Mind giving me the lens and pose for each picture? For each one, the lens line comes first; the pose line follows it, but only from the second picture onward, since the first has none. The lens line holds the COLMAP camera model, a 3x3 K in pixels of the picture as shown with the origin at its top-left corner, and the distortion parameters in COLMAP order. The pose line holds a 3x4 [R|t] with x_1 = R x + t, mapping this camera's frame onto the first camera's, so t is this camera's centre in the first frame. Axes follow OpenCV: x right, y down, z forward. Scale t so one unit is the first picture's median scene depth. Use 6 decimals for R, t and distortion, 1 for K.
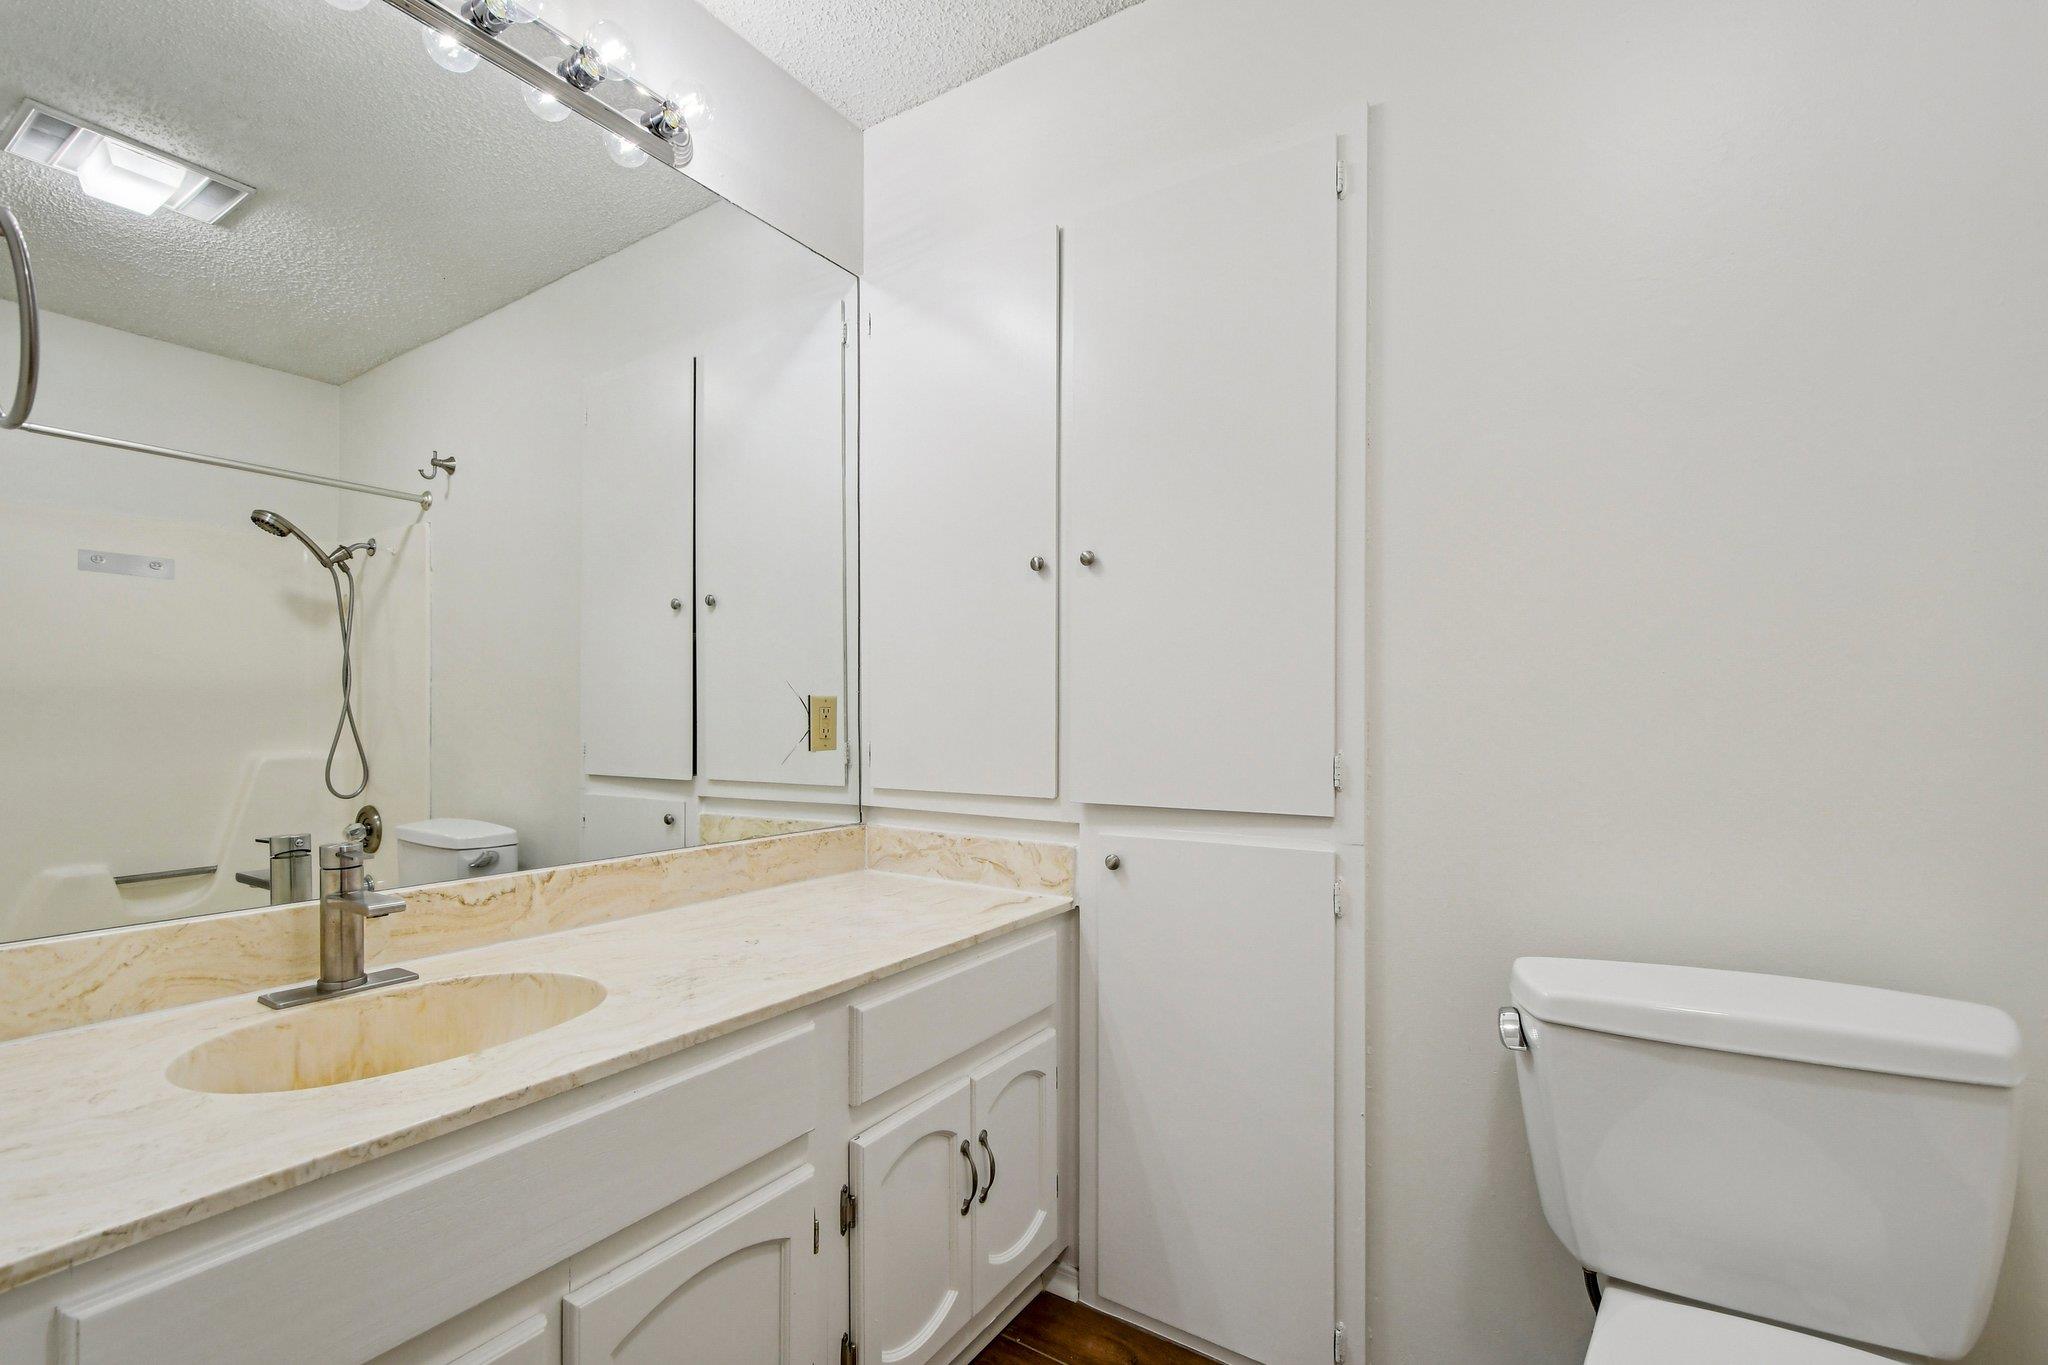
lens RADIAL K [[904.8, 0, 1065.1], [0, 904.8, 730.7], [0, 0, 1]] dist [0.004473, -0.004698]
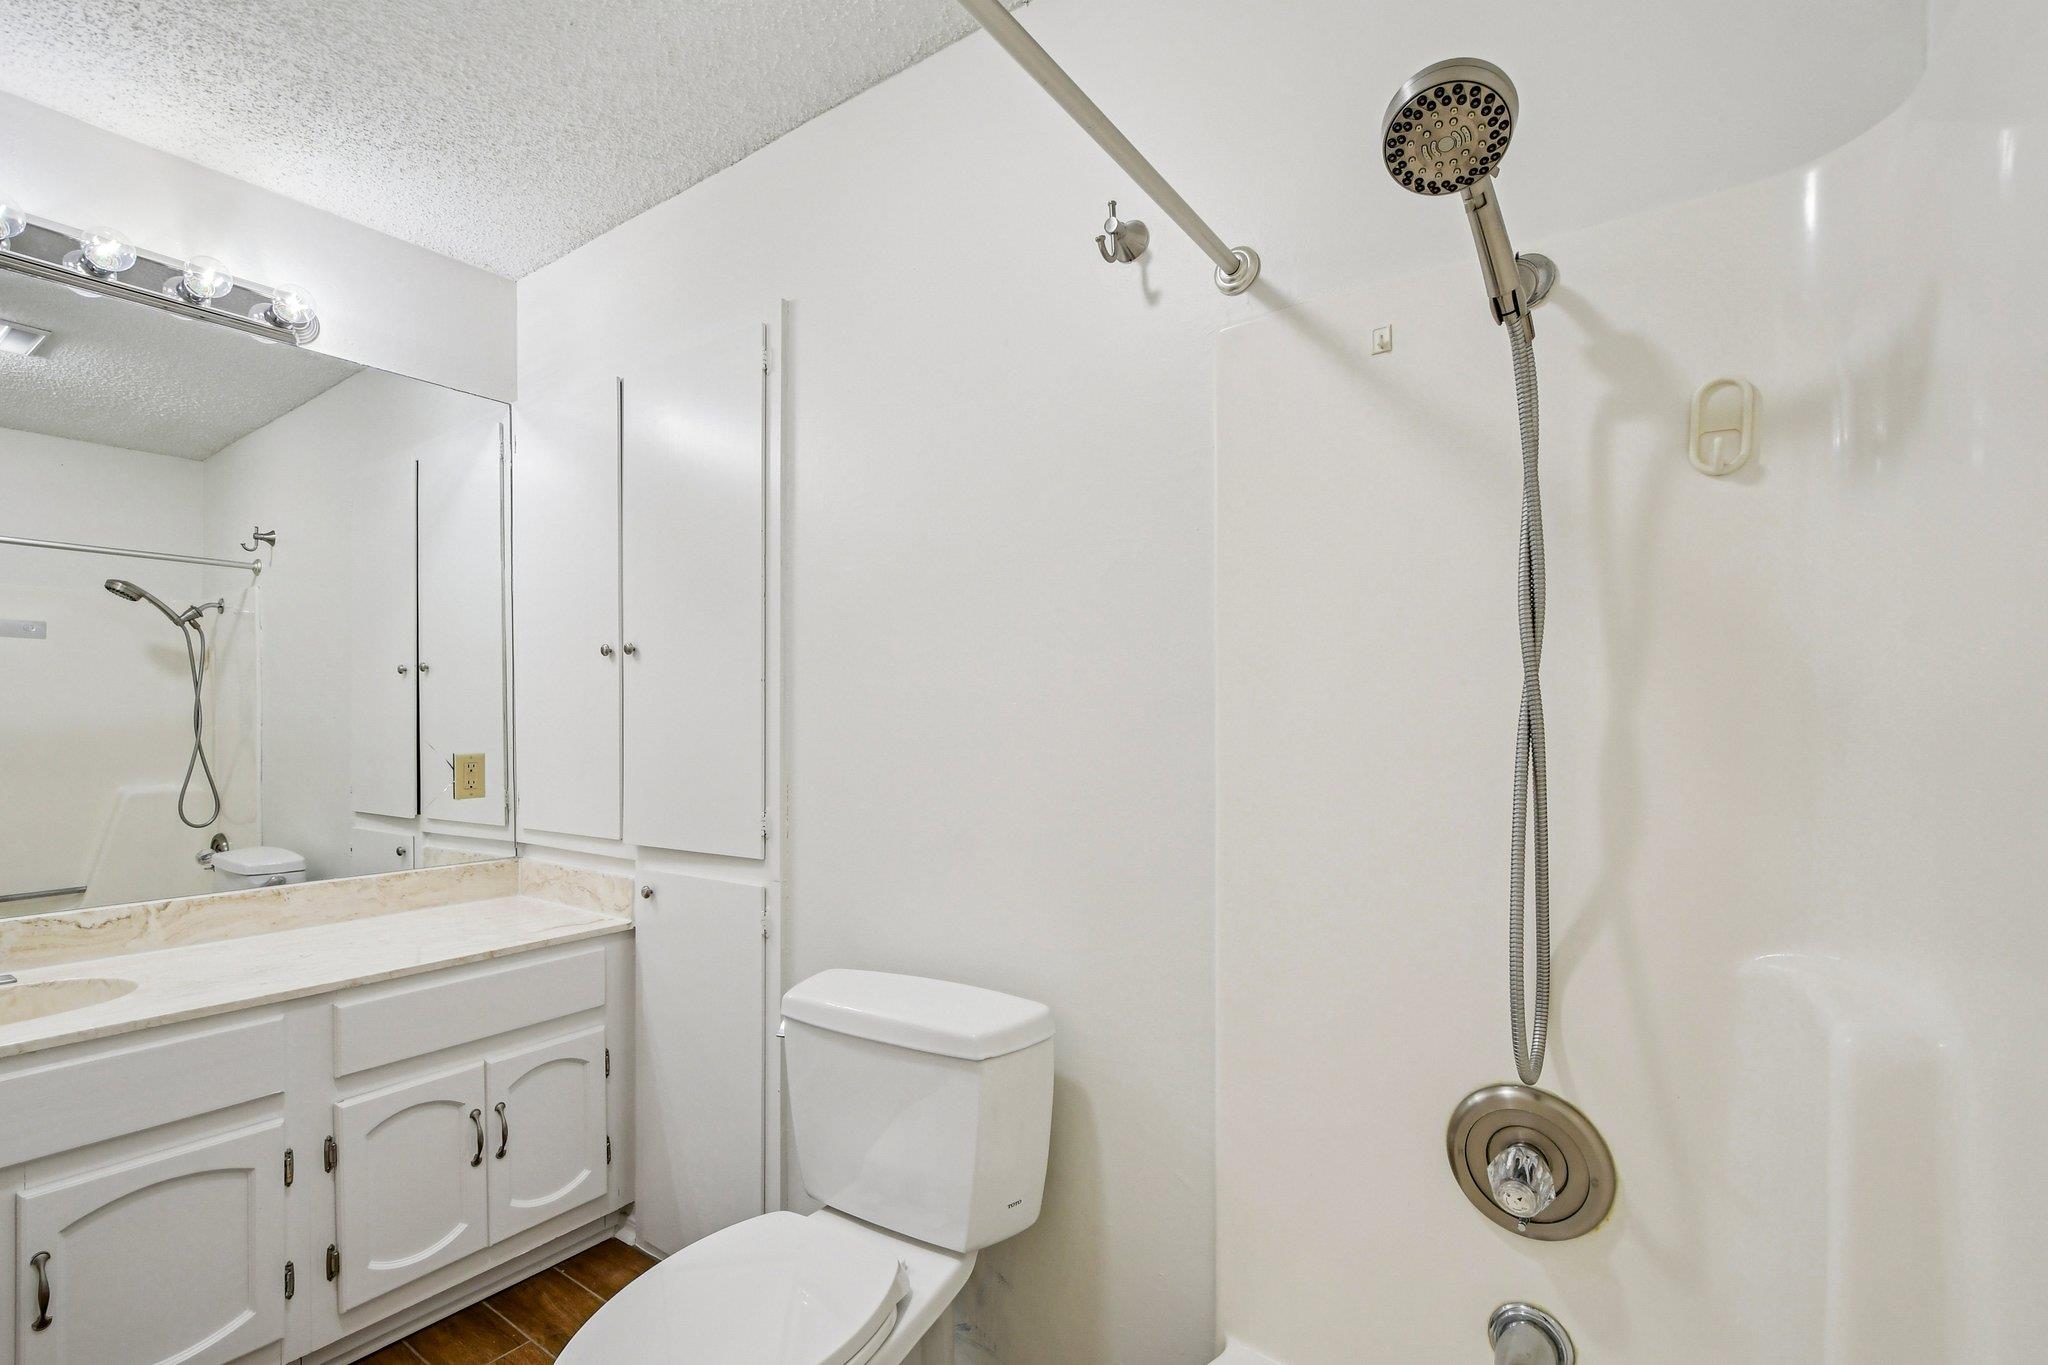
lens RADIAL K [[904.8, 0, 1011.1], [0, 904.8, 743.6], [0, 0, 1]] dist [0.004473, -0.004698]
pose [[0.999341, -0.006405, -0.035740, 0.572926], [0.006518, 0.999974, 0.003042, -0.057589], [0.035720, -0.003272, 0.999356, -0.219129]]
